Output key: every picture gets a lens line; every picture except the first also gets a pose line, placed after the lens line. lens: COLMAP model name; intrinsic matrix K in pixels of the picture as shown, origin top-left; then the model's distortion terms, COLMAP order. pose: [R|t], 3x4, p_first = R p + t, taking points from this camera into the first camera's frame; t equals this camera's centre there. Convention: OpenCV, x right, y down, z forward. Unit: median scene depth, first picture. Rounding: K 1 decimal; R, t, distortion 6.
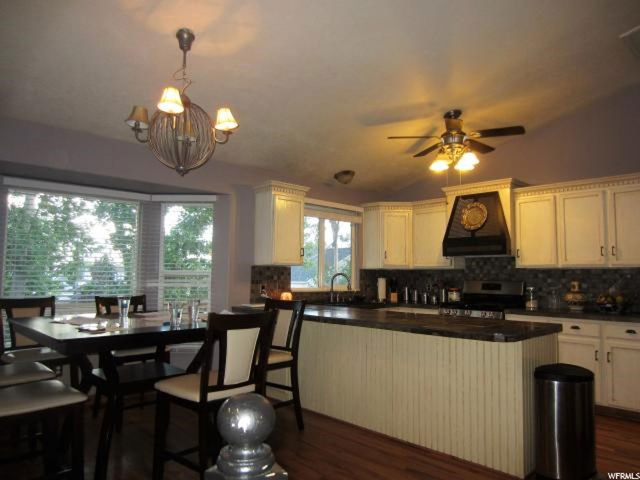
lens RADIAL K [[411.8, 0, 320.1], [0, 411.8, 242.1], [0, 0, 1]] dist [-0.029568, 0.006980]
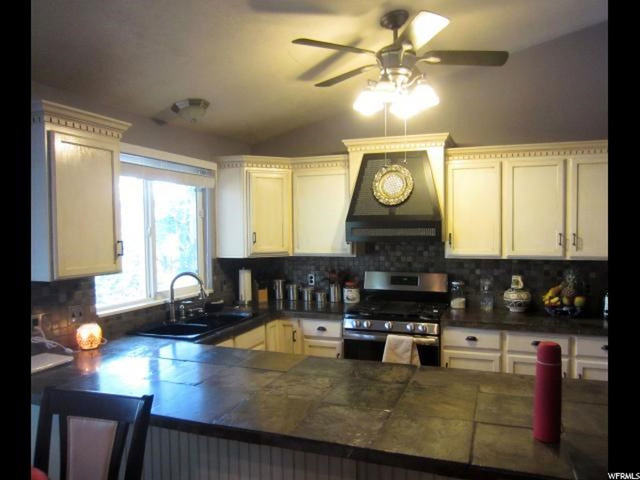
lens RADIAL K [[411.8, 0, 323.3], [0, 411.8, 235.8], [0, 0, 1]] dist [-0.029568, 0.006980]
pose [[0.890083, -0.036012, 0.454373, -0.048113], [-0.012892, 0.994486, 0.104076, -0.047781], [-0.455616, -0.098494, 0.884711, 0.422923]]
